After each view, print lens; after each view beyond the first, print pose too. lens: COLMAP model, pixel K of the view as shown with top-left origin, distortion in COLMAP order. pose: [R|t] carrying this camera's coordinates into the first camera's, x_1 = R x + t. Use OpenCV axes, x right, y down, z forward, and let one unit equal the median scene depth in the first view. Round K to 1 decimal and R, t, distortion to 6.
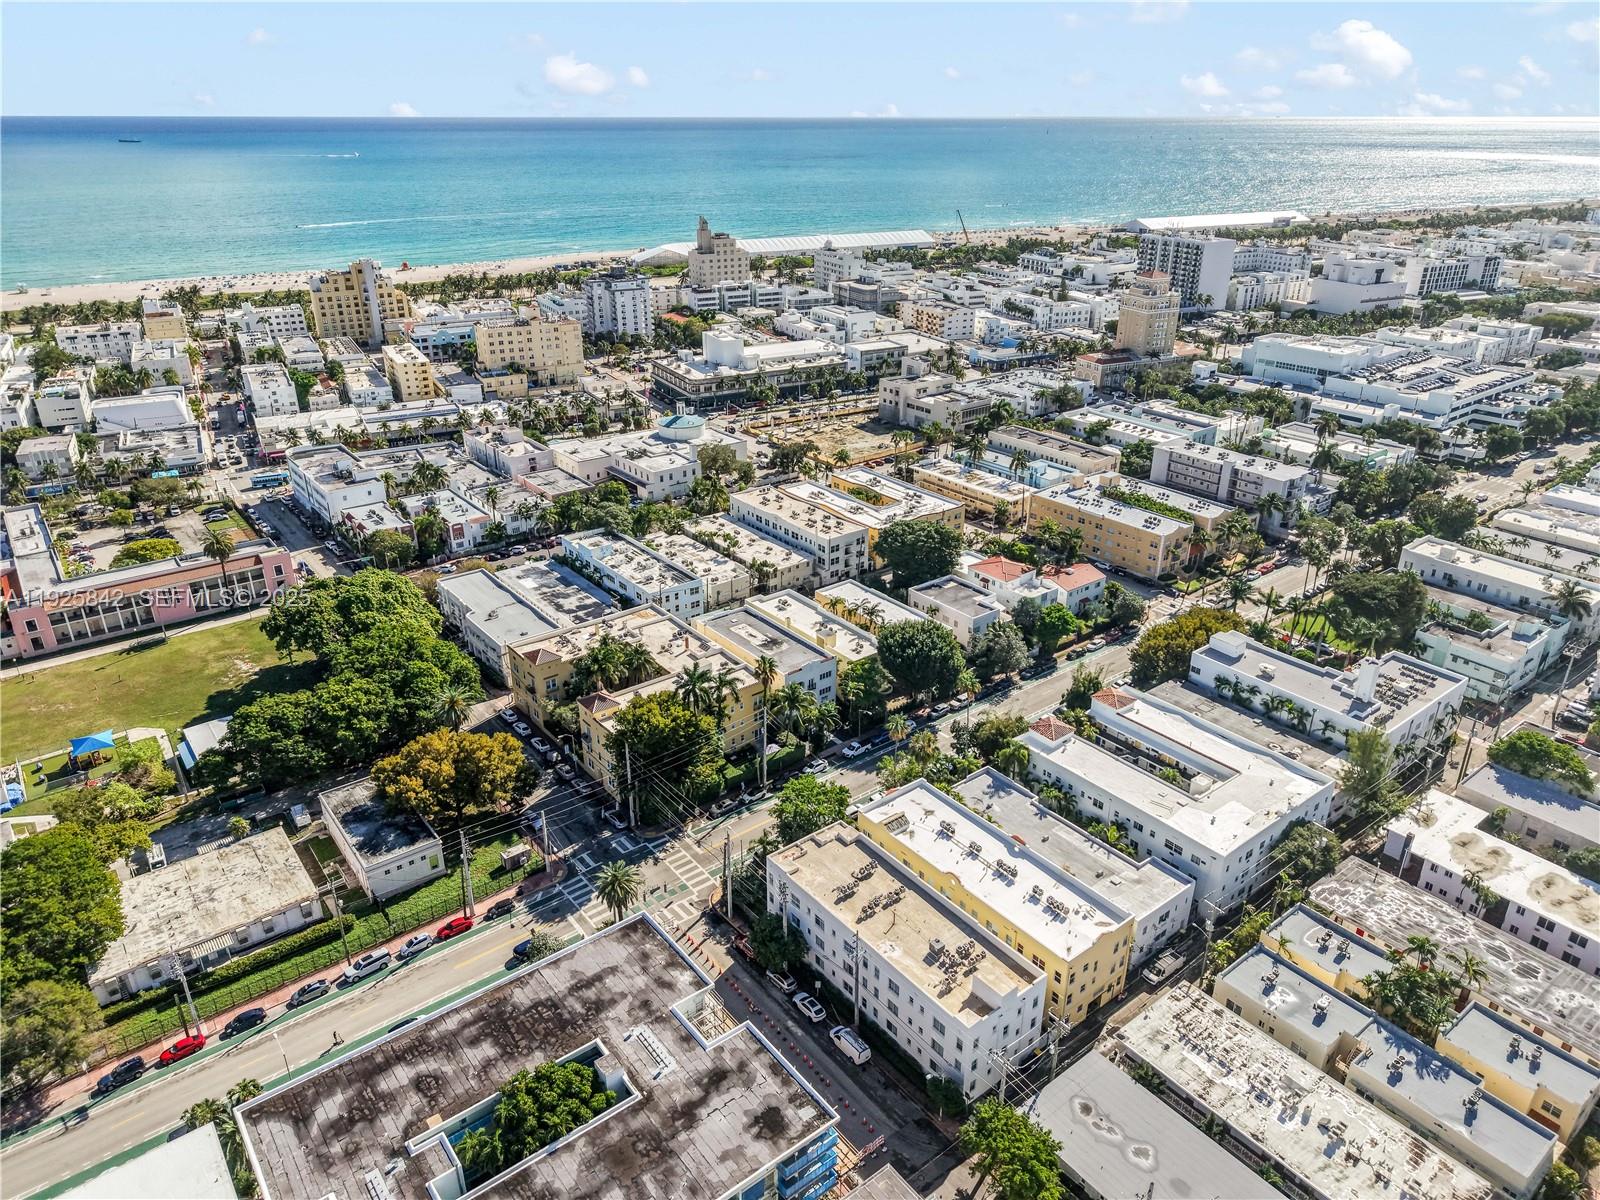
lens RADIAL K [[1069.1, 0, 800.0], [0, 1069.1, 600.0], [0, 0, 1]] dist [0.032637, -0.029605]
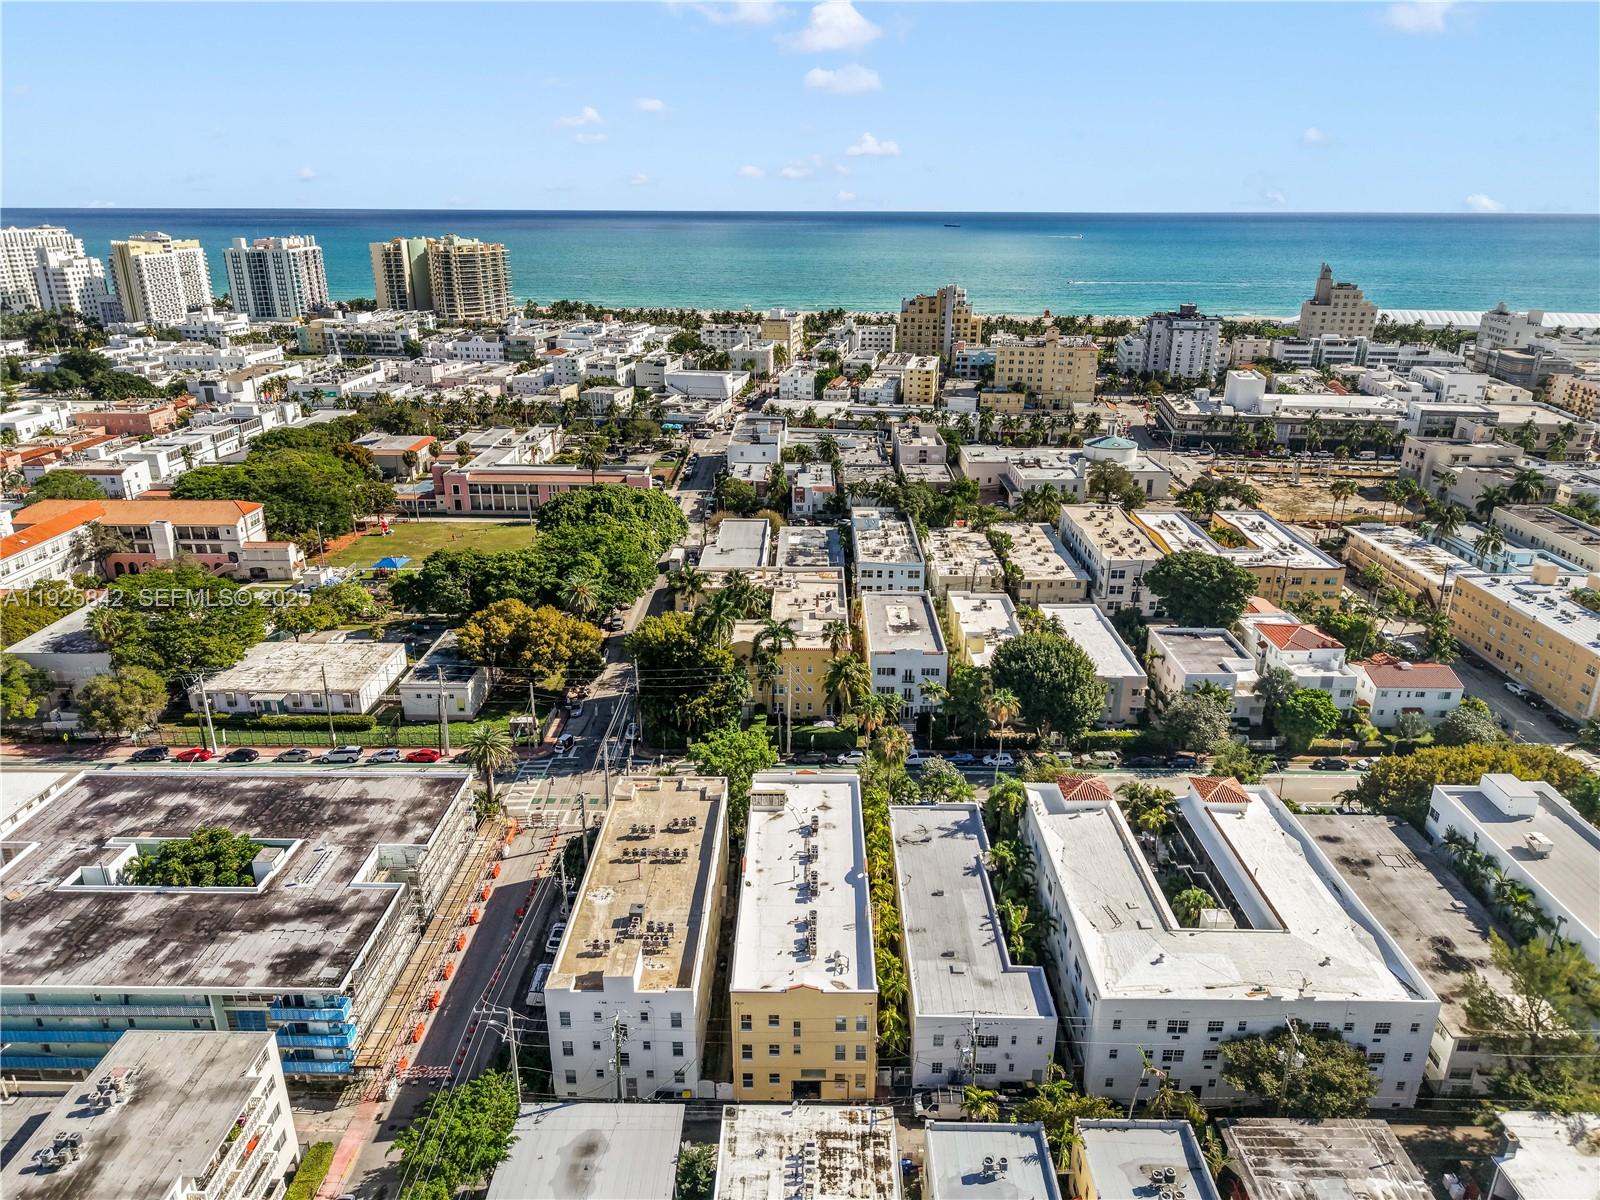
lens RADIAL K [[1069.1, 0, 800.0], [0, 1069.1, 600.0], [0, 0, 1]] dist [0.032637, -0.029605]
pose [[0.779757, 0.217374, -0.587135, 0.354743], [-0.262546, 0.964882, 0.008548, 0.029788], [0.568374, 0.147485, 0.809444, 0.205439]]
